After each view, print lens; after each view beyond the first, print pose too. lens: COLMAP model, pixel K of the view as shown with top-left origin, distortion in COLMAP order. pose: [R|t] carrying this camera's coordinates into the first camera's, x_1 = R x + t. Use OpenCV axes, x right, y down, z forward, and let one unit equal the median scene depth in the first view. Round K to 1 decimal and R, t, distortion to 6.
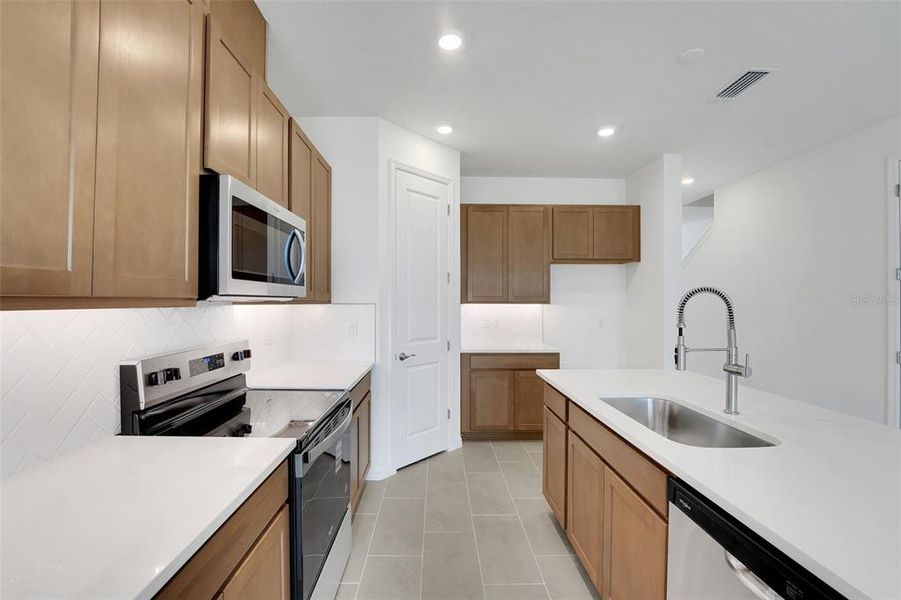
lens RADIAL K [[382.5, 0, 443.1], [0, 382.5, 301.2], [0, 0, 1]] dist [-0.017423, 0.000523]
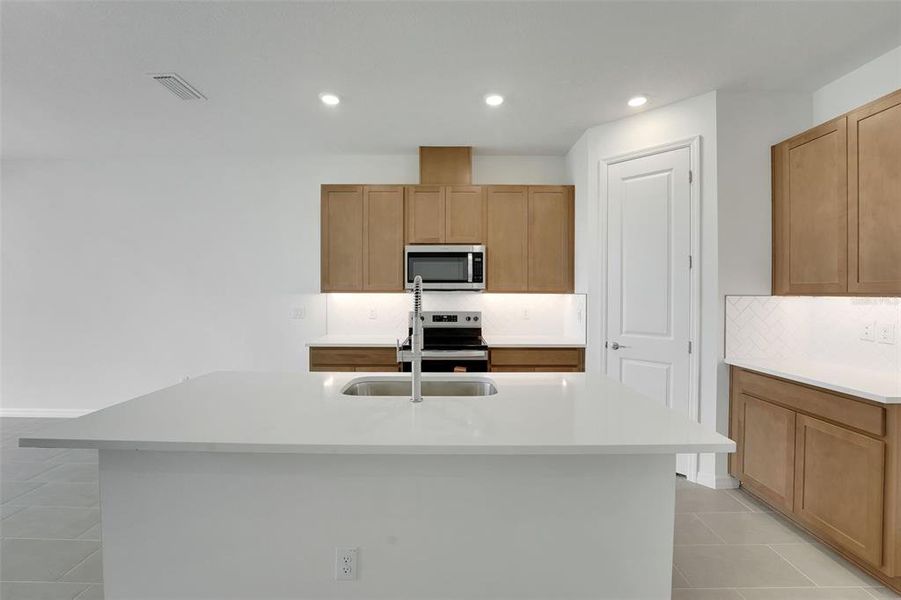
lens RADIAL K [[382.5, 0, 451.5], [0, 382.5, 292.1], [0, 0, 1]] dist [-0.017423, 0.000523]
pose [[-0.024174, -0.001187, -0.999707, 0.803722], [-0.003086, 0.999995, -0.001112, 0.003325], [0.999703, 0.003058, -0.024177, 0.513947]]
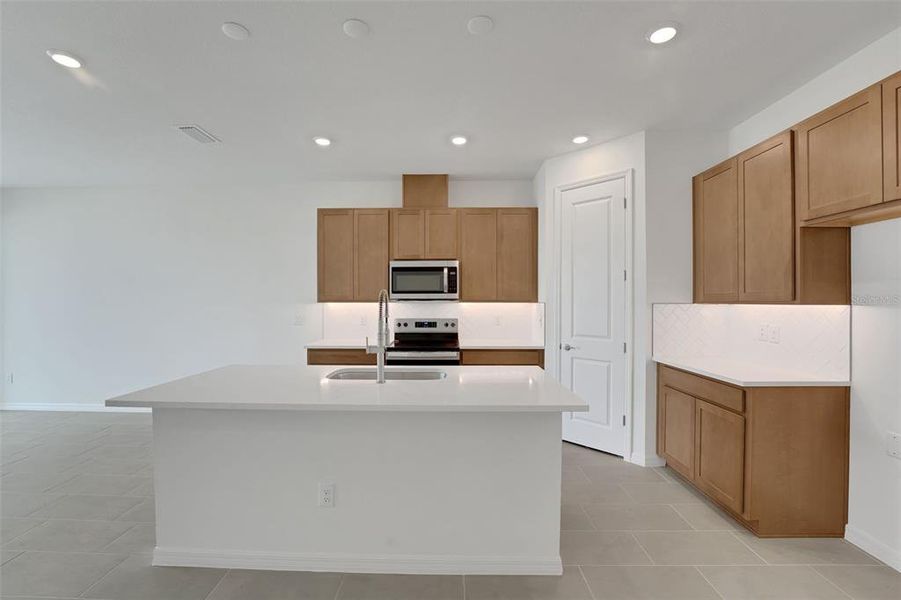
lens RADIAL K [[382.5, 0, 446.7], [0, 382.5, 301.0], [0, 0, 1]] dist [-0.017423, 0.000523]
pose [[-0.045619, -0.002603, -0.998956, 0.954456], [0.000380, 0.999996, -0.002623, 0.003477], [0.998959, -0.000499, -0.045618, 0.594180]]
